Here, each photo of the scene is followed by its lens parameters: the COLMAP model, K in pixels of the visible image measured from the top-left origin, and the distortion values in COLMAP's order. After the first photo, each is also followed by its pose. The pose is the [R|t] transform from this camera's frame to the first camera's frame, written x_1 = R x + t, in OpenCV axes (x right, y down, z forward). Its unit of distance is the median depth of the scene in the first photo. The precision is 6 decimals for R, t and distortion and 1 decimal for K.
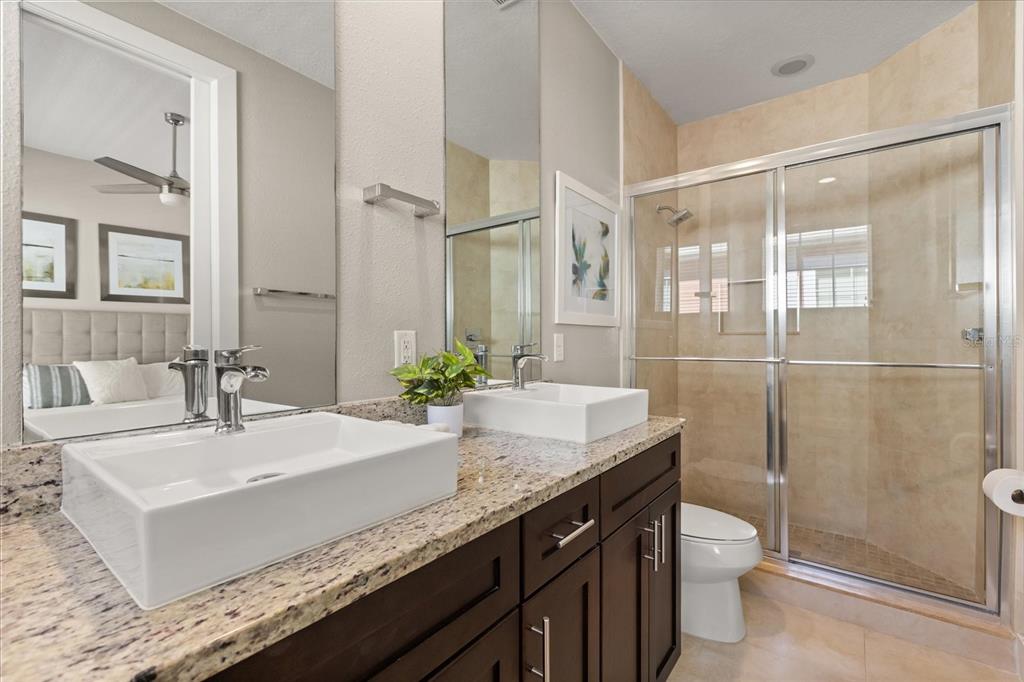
lens RADIAL K [[456.9, 0, 516.3], [0, 456.9, 339.8], [0, 0, 1]] dist [0.003785, -0.003073]
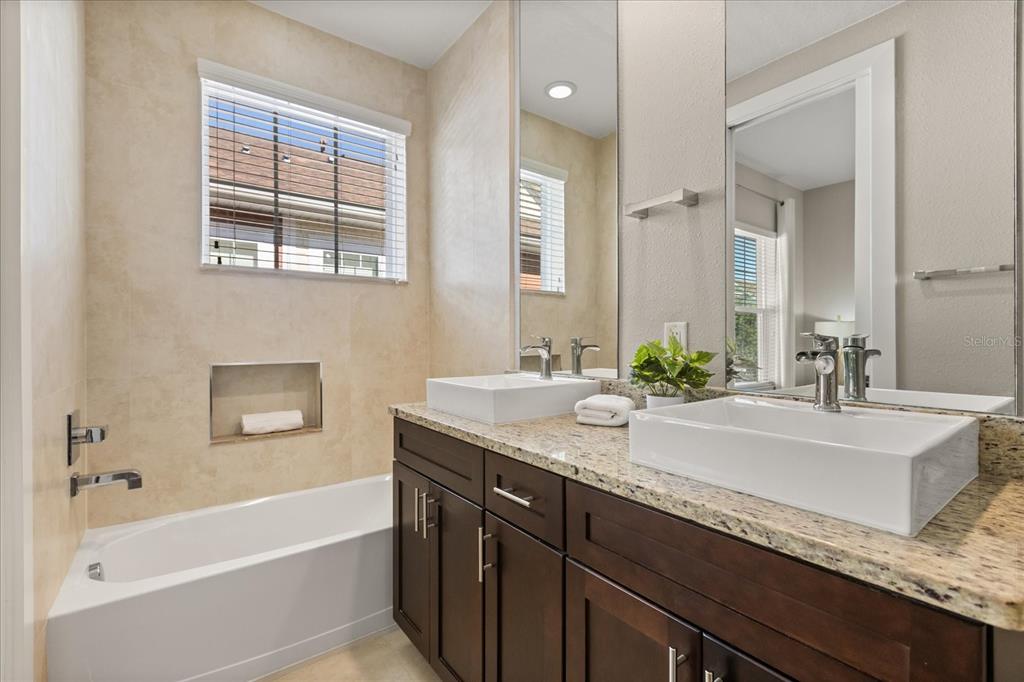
lens RADIAL K [[456.9, 0, 515.0], [0, 456.9, 338.6], [0, 0, 1]] dist [0.003785, -0.003073]
pose [[-0.275826, 0.006636, -0.961185, 1.233323], [0.002658, 0.999978, 0.006141, 0.014123], [0.961204, -0.000861, -0.275838, 1.321209]]
